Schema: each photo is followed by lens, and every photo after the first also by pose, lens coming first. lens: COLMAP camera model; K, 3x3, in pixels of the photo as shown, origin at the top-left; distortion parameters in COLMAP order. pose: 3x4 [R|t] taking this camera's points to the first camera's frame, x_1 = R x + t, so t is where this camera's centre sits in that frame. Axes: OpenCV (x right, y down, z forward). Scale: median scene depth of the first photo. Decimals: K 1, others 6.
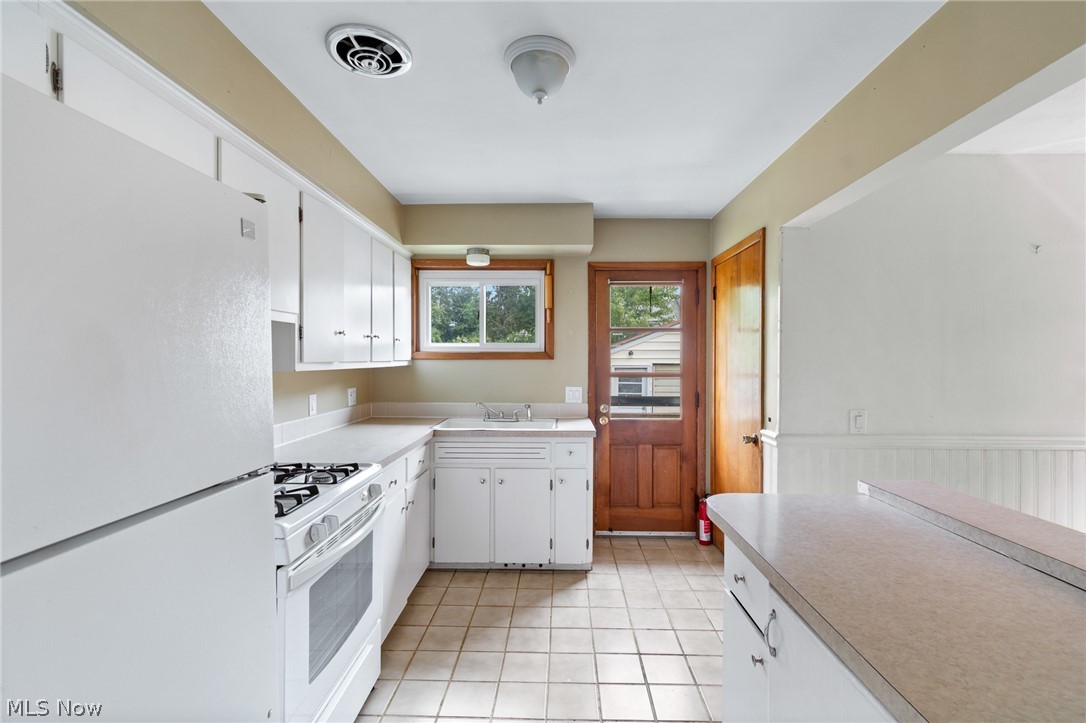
lens RADIAL K [[490.2, 0, 543.0], [0, 490.2, 361.5], [0, 0, 1]] dist [-0.000981, -0.000252]
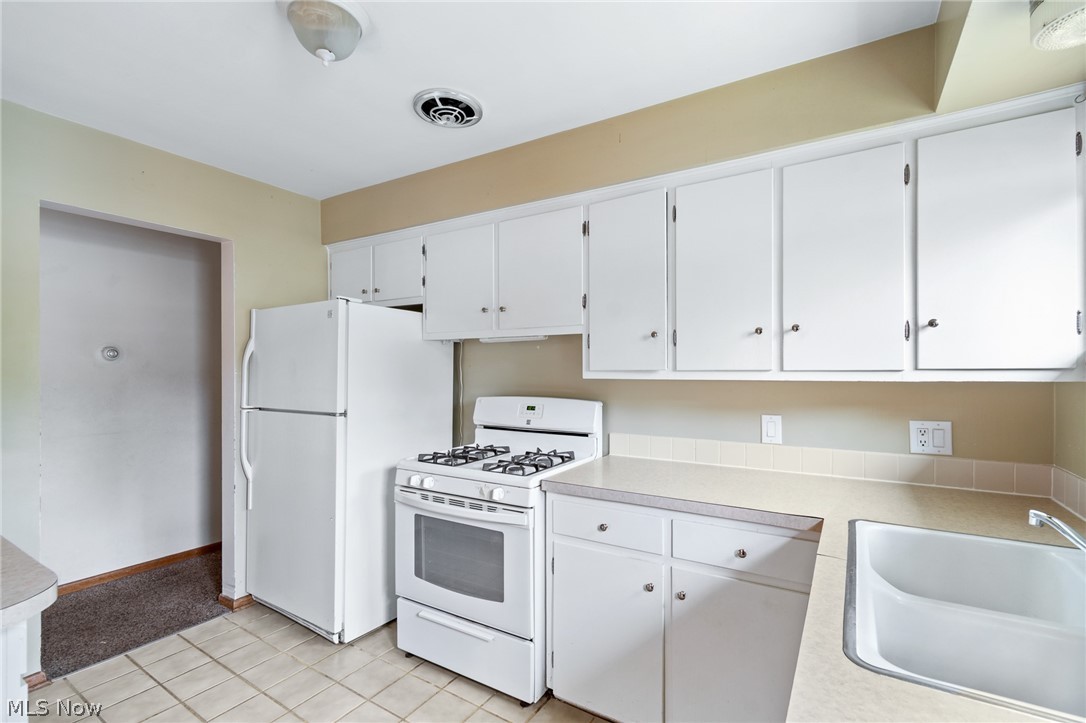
lens RADIAL K [[489.2, 0, 549.0], [0, 489.2, 368.8], [0, 0, 1]] dist [0.001176, 0.000094]
pose [[-0.497662, 0.003713, -0.867363, 0.339589], [-0.004409, 0.999967, 0.006810, -0.005537], [0.867360, 0.007213, -0.497629, 1.104532]]
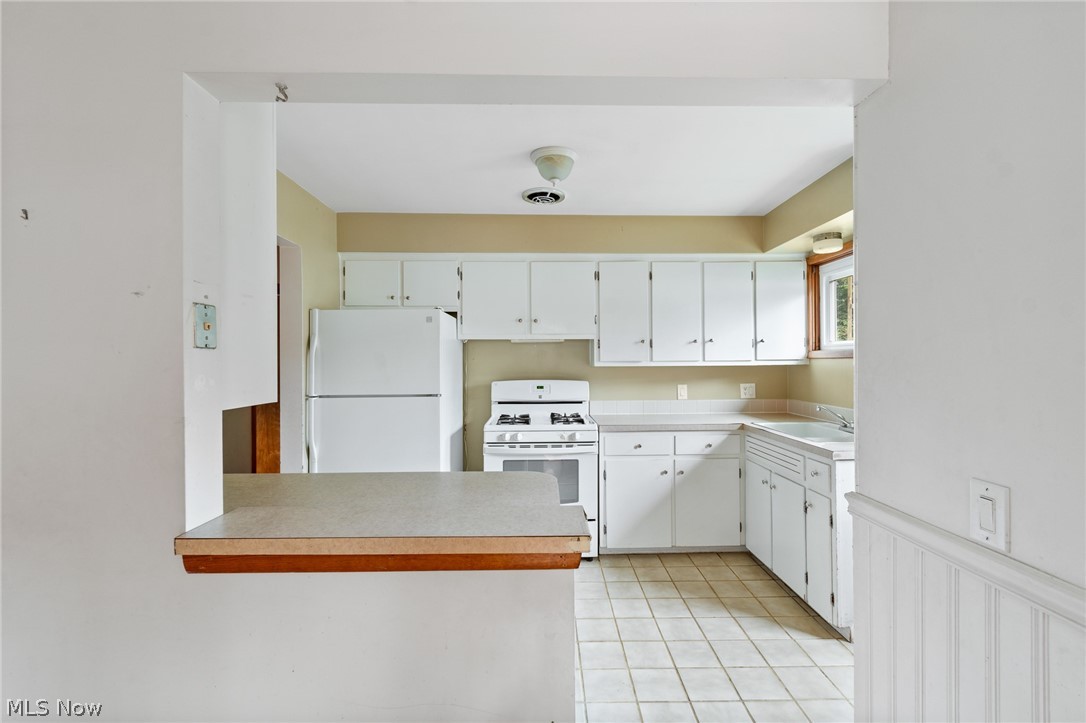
lens RADIAL K [[484.5, 0, 553.9], [0, 484.5, 357.6], [0, 0, 1]] dist [0.000745, 0.000089]
pose [[0.053281, -0.003925, -0.998572, 0.915846], [-0.003292, 0.999986, -0.004106, -0.002312], [0.998574, 0.003506, 0.053267, 0.575529]]
